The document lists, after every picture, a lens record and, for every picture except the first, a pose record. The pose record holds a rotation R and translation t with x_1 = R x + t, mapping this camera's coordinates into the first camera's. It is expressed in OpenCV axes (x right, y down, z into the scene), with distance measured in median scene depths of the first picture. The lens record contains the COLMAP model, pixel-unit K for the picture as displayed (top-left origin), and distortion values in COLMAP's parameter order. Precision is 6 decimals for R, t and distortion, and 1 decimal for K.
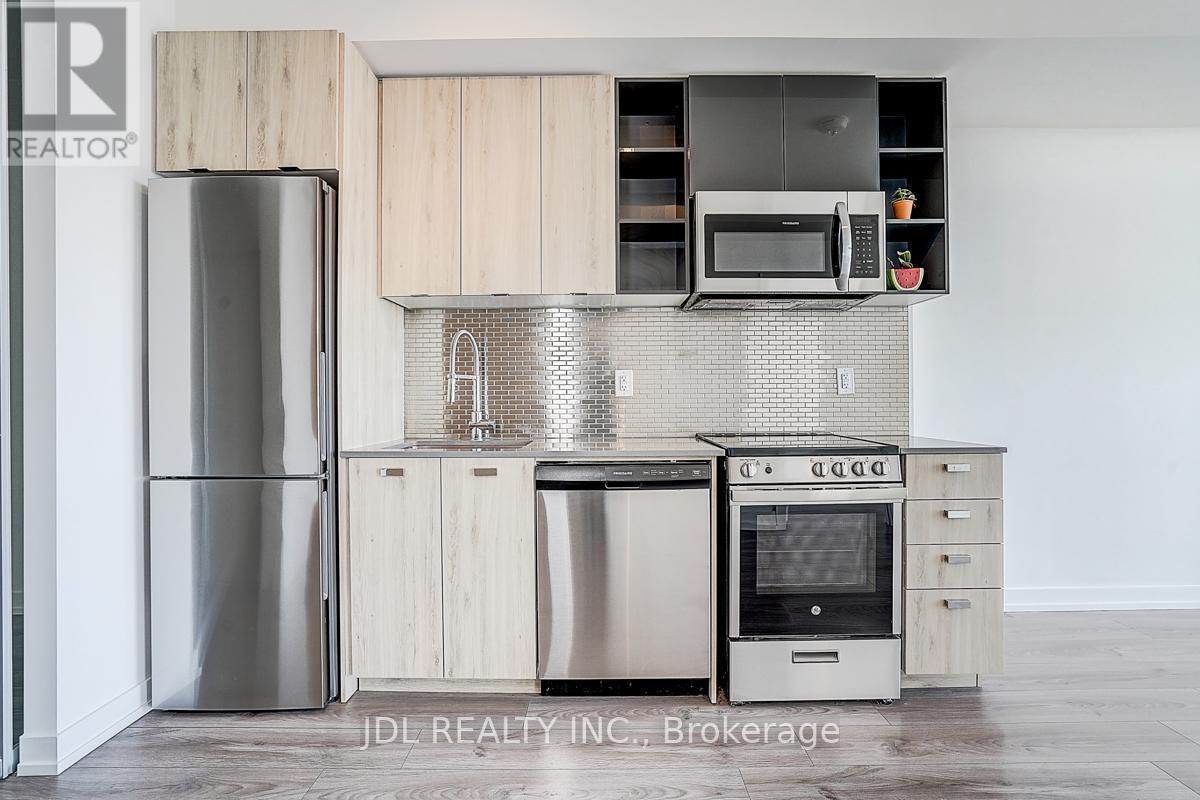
lens RADIAL K [[544.4, 0, 610.6], [0, 544.4, 400.2], [0, 0, 1]] dist [-0.030004, 0.004830]
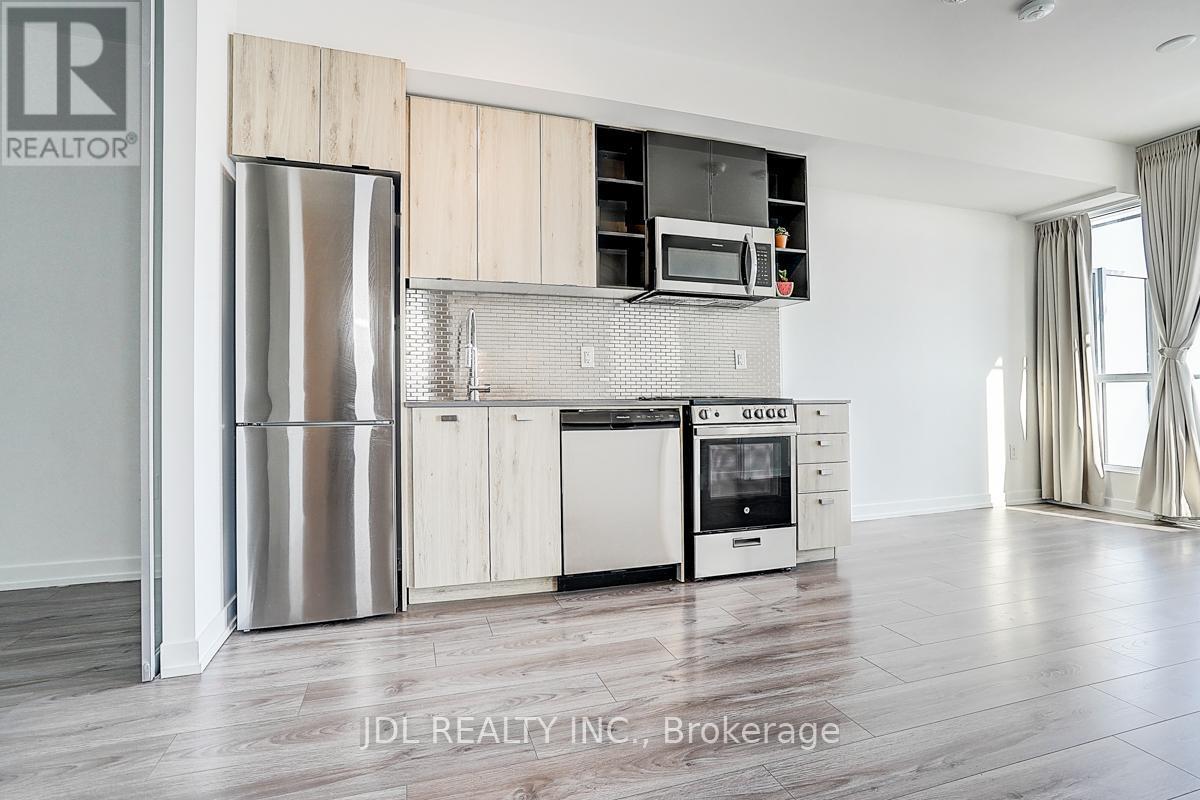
lens RADIAL K [[558.4, 0, 580.7], [0, 558.4, 382.7], [0, 0, 1]] dist [-0.049226, 0.018806]
pose [[0.956481, 0.010506, 0.291607, -0.470713], [-0.002464, 0.999607, -0.027931, 0.082443], [-0.291786, 0.025997, 0.956130, -0.304177]]
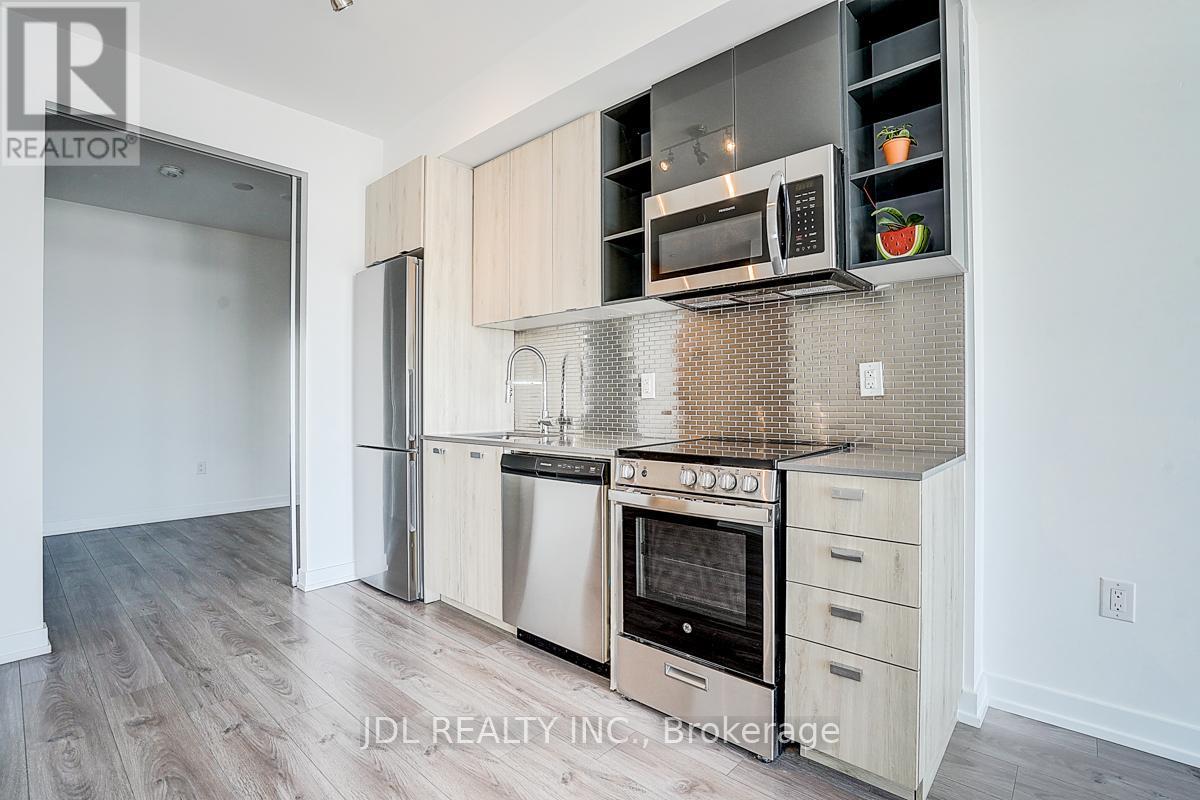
lens RADIAL K [[558.4, 0, 595.9], [0, 558.4, 397.5], [0, 0, 1]] dist [-0.049226, 0.018806]
pose [[0.740552, -0.000081, -0.671999, 0.867786], [-0.001146, 0.999998, -0.001384, -0.008571], [0.671998, 0.001795, 0.740551, 0.173324]]
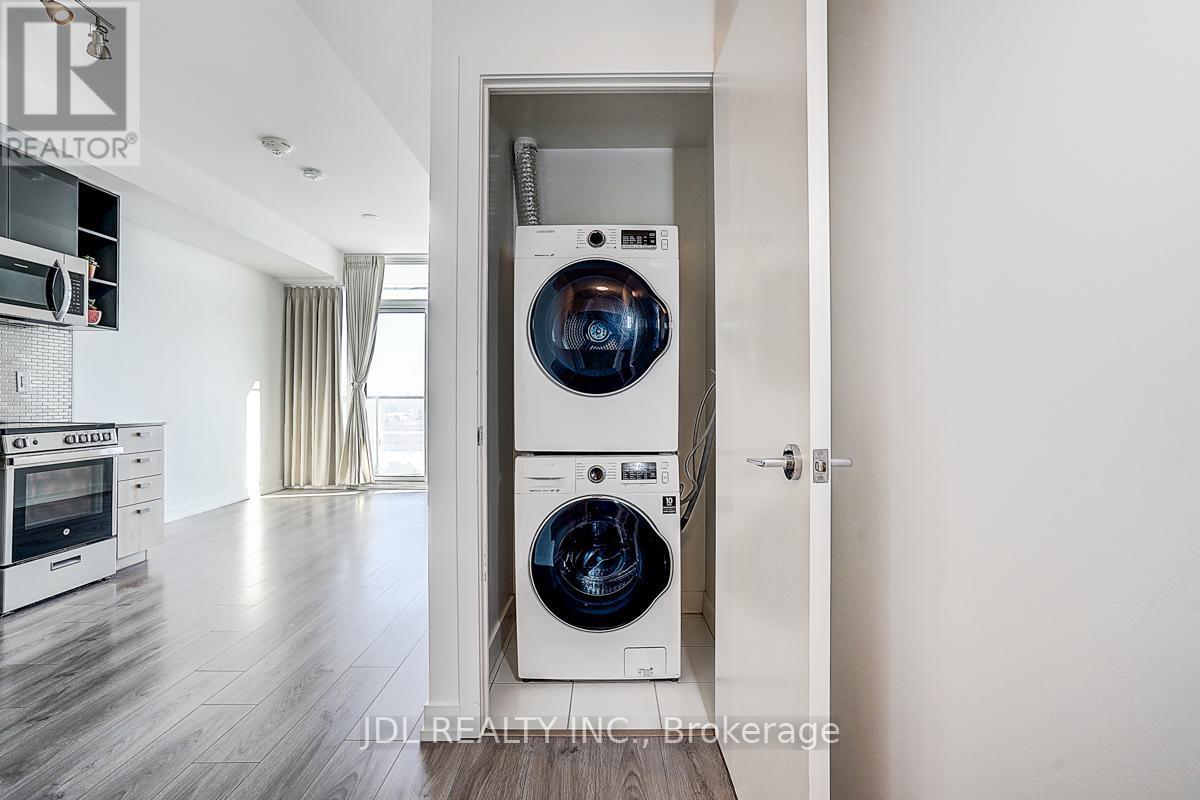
lens RADIAL K [[558.4, 0, 613.8], [0, 558.4, 393.6], [0, 0, 1]] dist [-0.049226, 0.018806]
pose [[-0.018784, 0.017167, 0.999676, -1.145578], [0.000192, 0.999853, -0.017167, 0.020589], [-0.999824, -0.000131, -0.018784, -0.509294]]
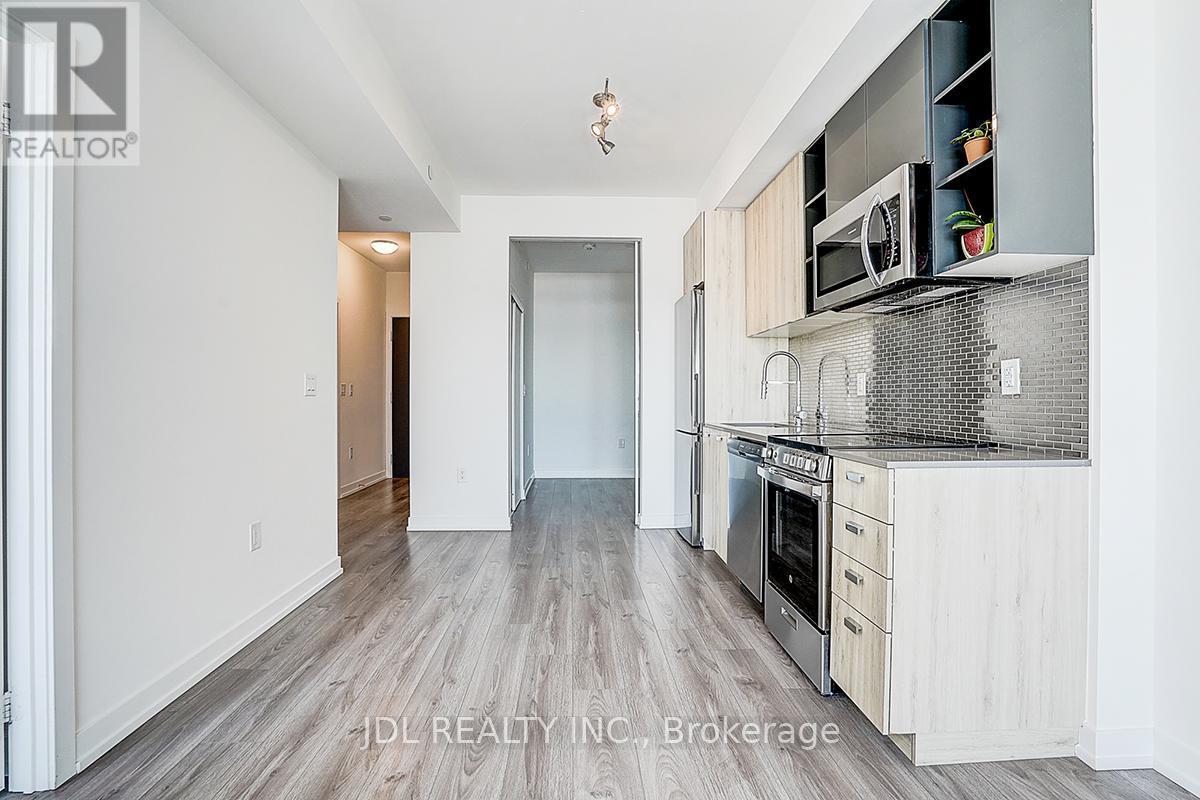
lens RADIAL K [[558.4, 0, 601.6], [0, 558.4, 394.1], [0, 0, 1]] dist [-0.049226, 0.018806]
pose [[0.052647, 0.001542, -0.998612, 1.490525], [-0.001884, 0.999997, 0.001445, -0.013918], [0.998611, 0.001805, 0.052650, 0.500688]]
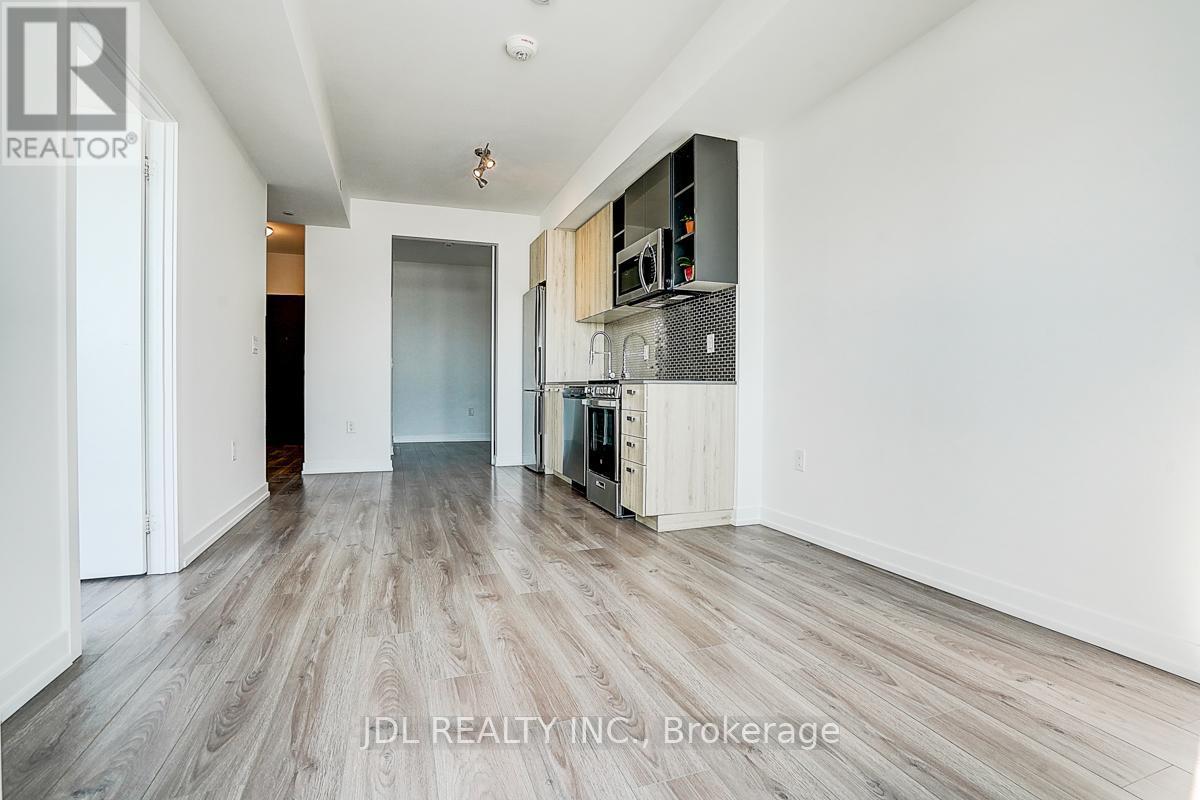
lens RADIAL K [[562.4, 0, 596.3], [0, 562.4, 387.2], [0, 0, 1]] dist [-0.049064, -0.000092]
pose [[0.339887, 0.008024, -0.940432, 2.232940], [-0.007639, 0.999954, 0.005770, 0.097642], [0.940435, 0.005223, 0.339932, 0.259694]]
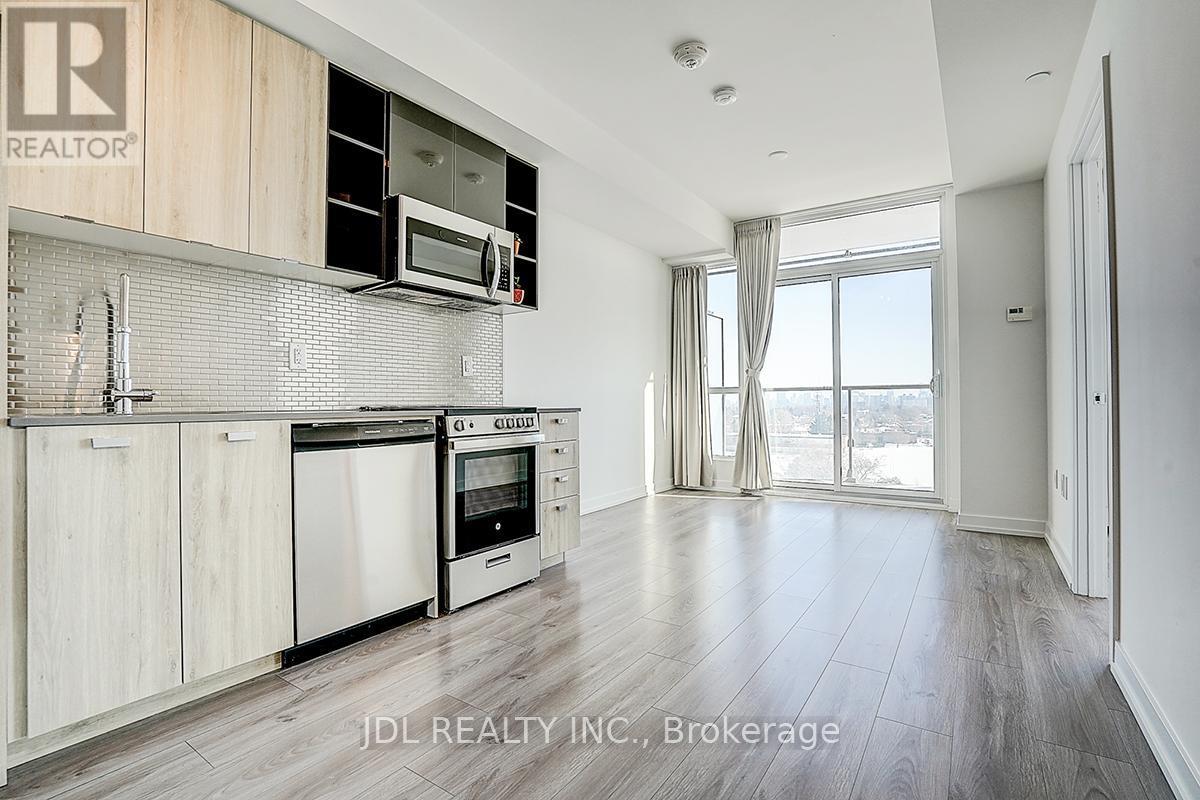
lens RADIAL K [[558.4, 0, 599.6], [0, 558.4, 390.5], [0, 0, 1]] dist [-0.049226, 0.018806]
pose [[0.568087, 0.020577, 0.822711, -0.620835], [0.002285, 0.999644, -0.026581, 0.076798], [-0.822965, 0.016980, 0.567838, -0.026925]]
